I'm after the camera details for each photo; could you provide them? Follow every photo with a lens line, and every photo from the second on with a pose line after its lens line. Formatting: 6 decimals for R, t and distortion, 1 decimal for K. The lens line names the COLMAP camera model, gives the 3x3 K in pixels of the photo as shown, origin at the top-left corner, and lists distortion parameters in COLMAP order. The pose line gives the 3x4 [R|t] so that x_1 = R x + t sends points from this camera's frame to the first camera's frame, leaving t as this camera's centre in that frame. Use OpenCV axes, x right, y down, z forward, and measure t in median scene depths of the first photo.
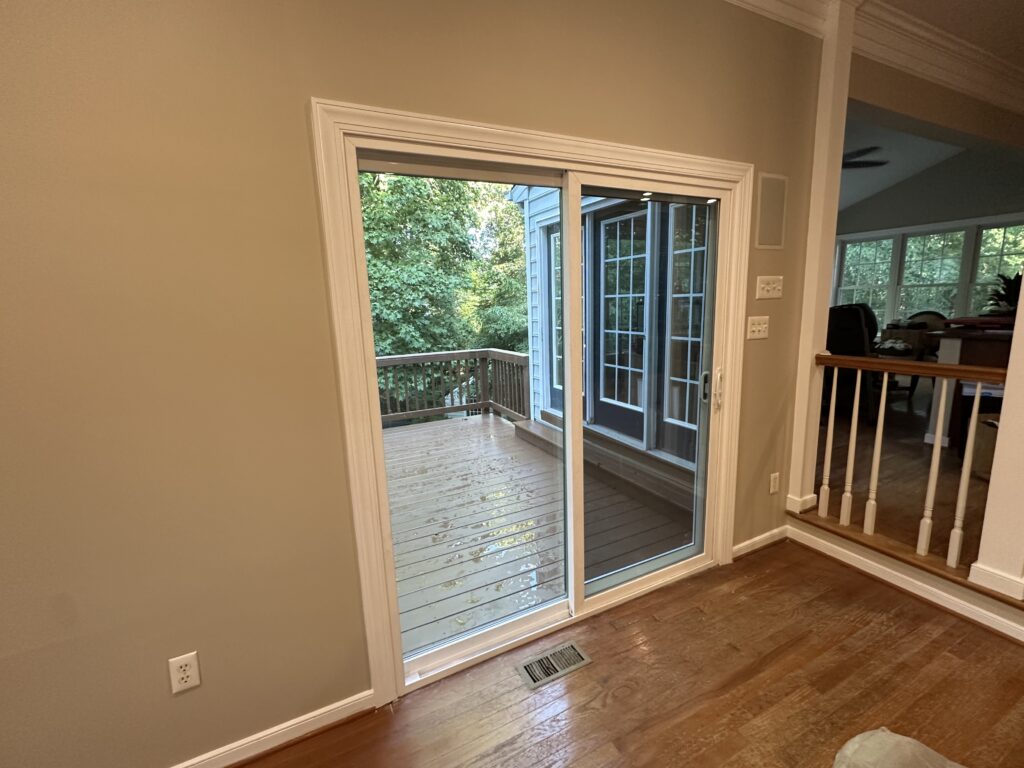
lens RADIAL K [[451.0, 0, 521.1], [0, 451.0, 379.1], [0, 0, 1]] dist [-0.001394, -0.000628]
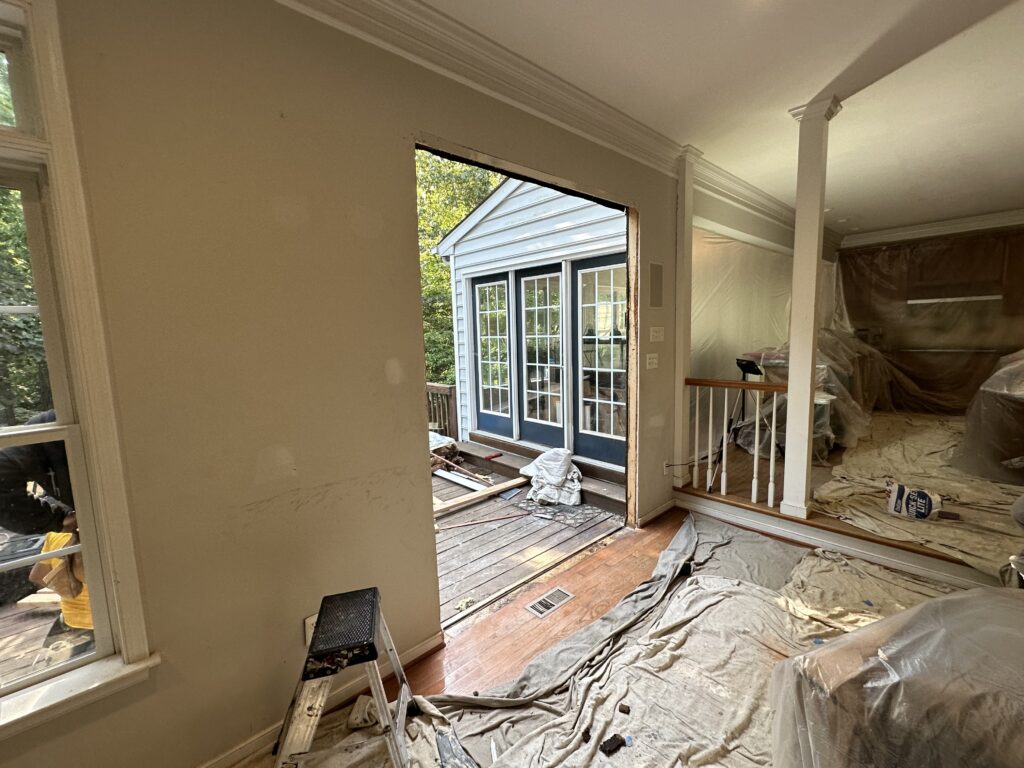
lens RADIAL K [[451.0, 0, 504.5], [0, 451.0, 380.5], [0, 0, 1]] dist [-0.001394, -0.000628]
pose [[0.961987, -0.023491, 0.272084, -0.230812], [0.041432, 0.997315, -0.060382, 0.012378], [-0.269935, 0.069359, 0.960377, -0.193217]]
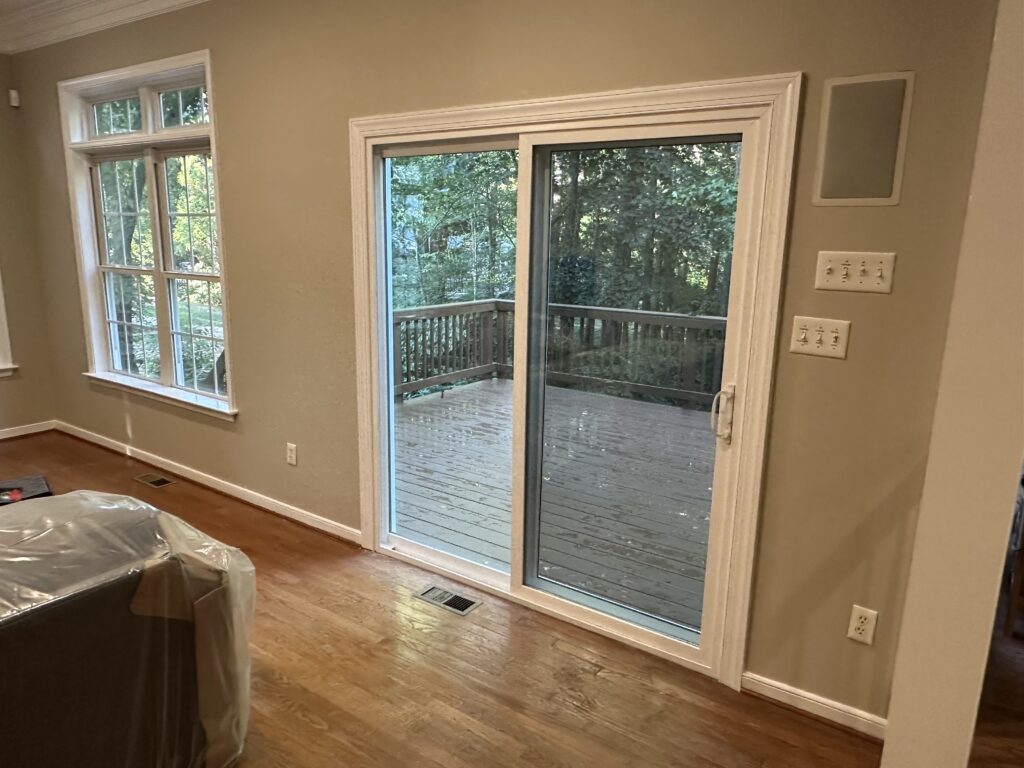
lens RADIAL K [[687.2, 0, 511.1], [0, 687.2, 385.3], [0, 0, 1]] dist [0.001174, -0.000268]
pose [[0.481094, 0.226994, -0.846772, 1.126178], [-0.192347, 0.969692, 0.150663, -0.111263], [0.855308, 0.090391, 0.510175, 0.194978]]
